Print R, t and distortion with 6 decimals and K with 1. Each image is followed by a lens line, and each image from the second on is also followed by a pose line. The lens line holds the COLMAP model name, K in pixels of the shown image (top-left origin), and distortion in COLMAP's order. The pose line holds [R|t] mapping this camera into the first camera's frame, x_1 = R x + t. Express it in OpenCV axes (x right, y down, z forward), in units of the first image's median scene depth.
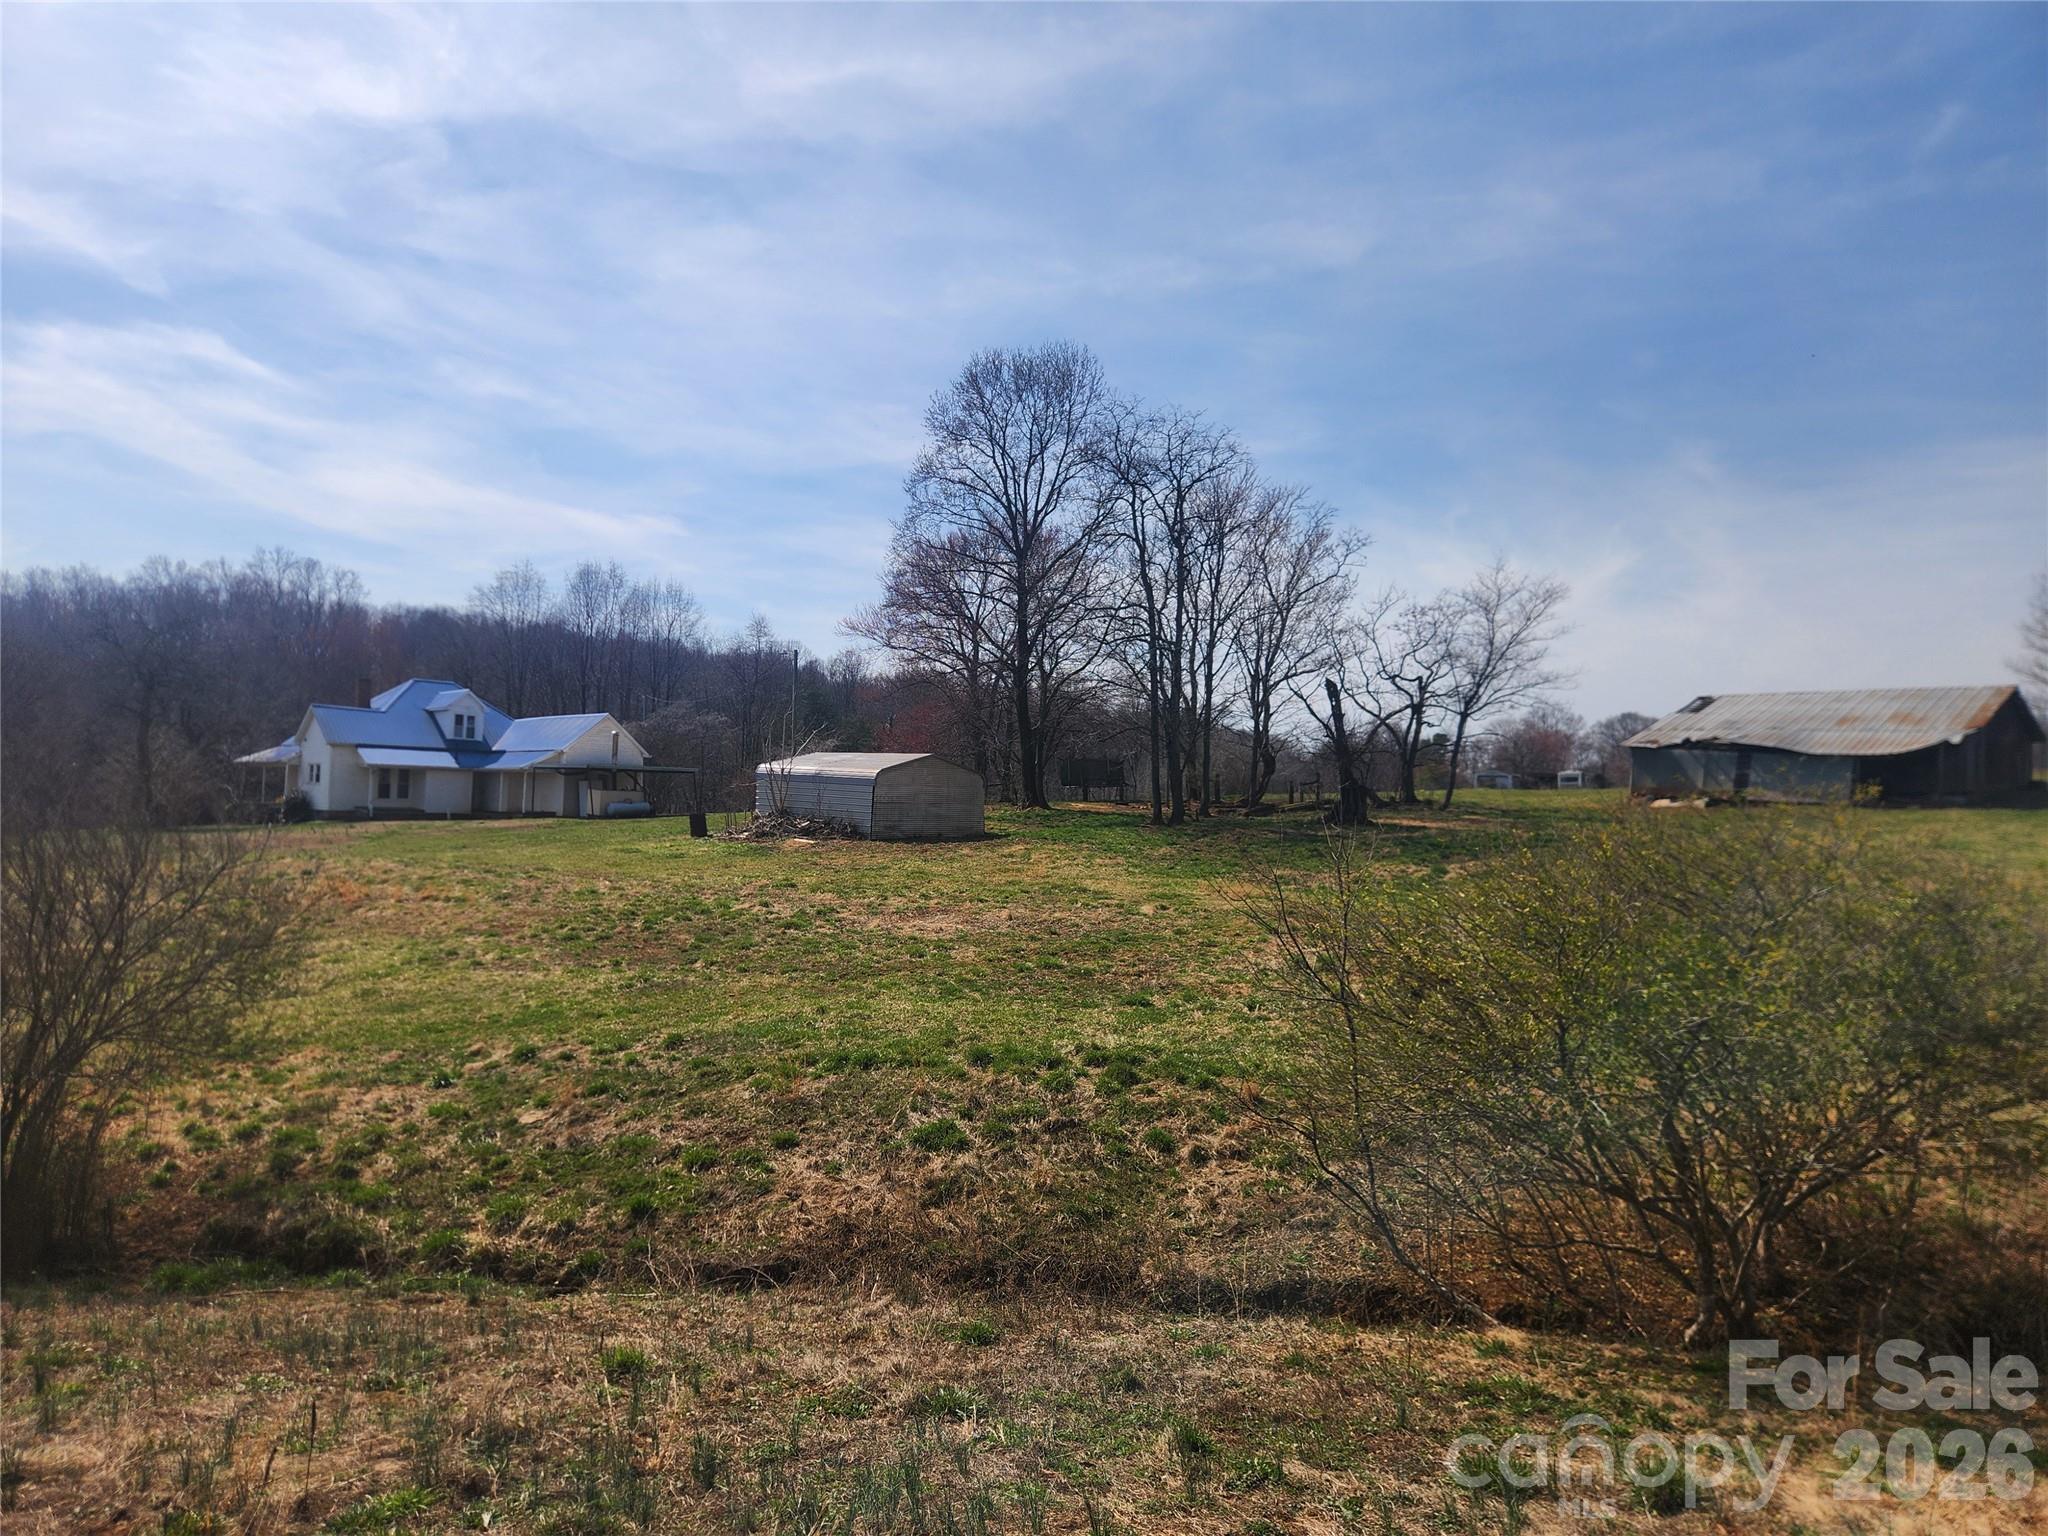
lens RADIAL K [[1386.7, 0, 1037.0], [0, 1386.7, 774.1], [0, 0, 1]] dist [0.059339, -0.033090]
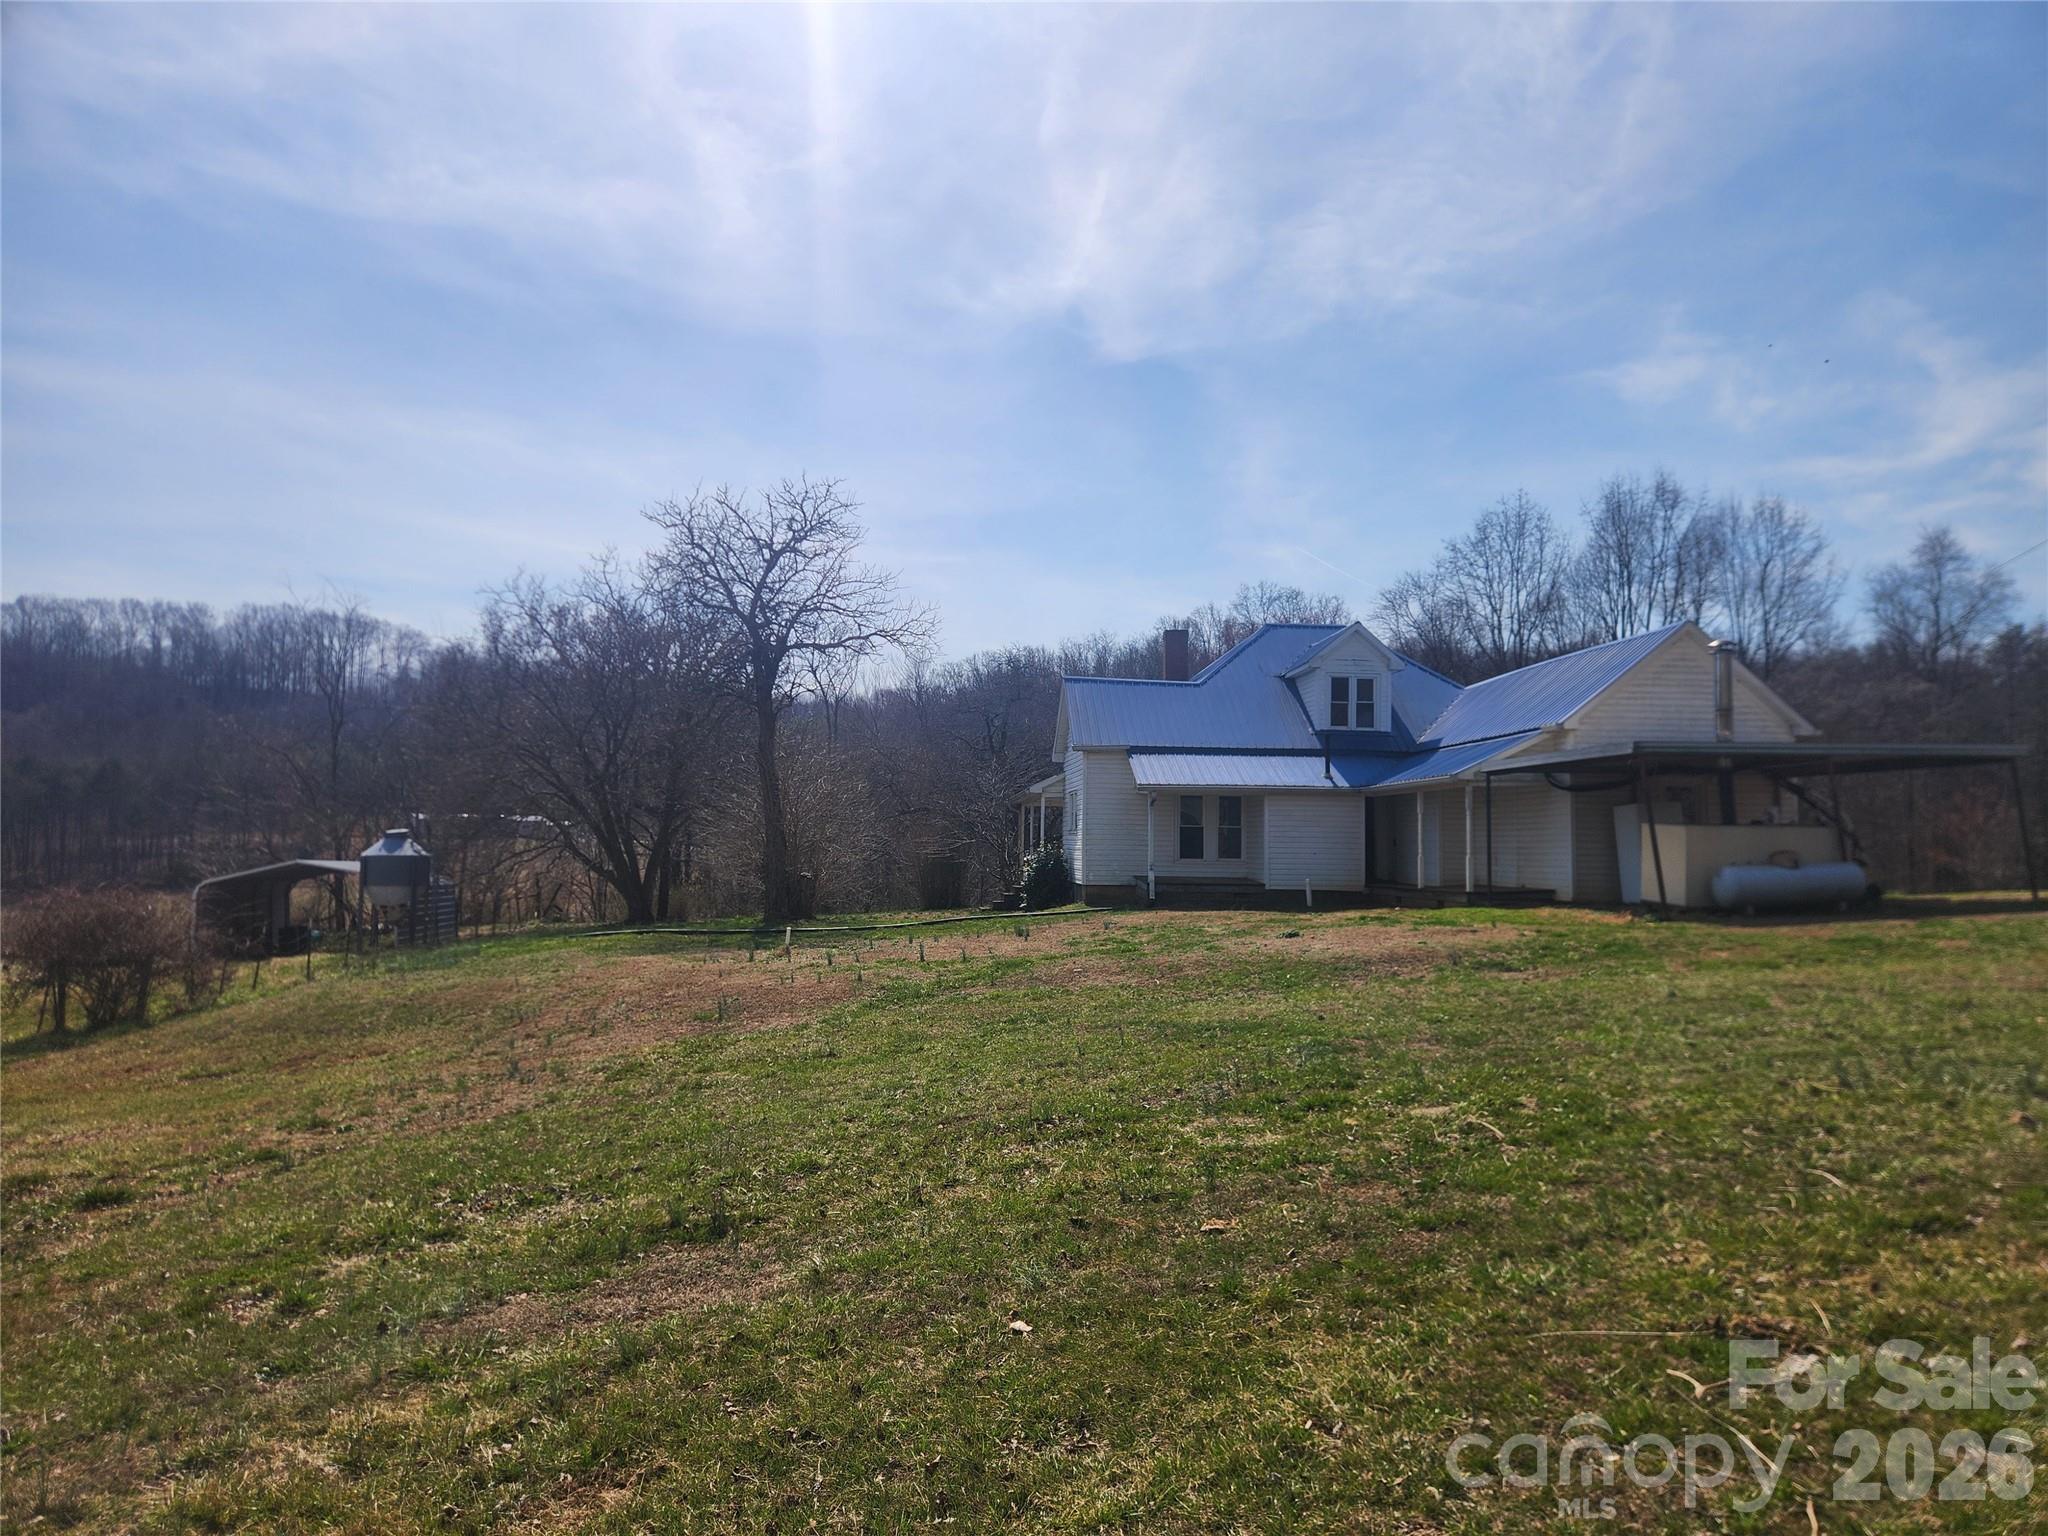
lens RADIAL K [[1386.7, 0, 1017.8], [0, 1386.7, 772.2], [0, 0, 1]] dist [0.059339, -0.033090]
pose [[0.749651, -0.055221, -0.659526, -0.198341], [0.025992, 0.998201, -0.054035, 0.011576], [0.661323, 0.023365, 0.749737, 0.607411]]
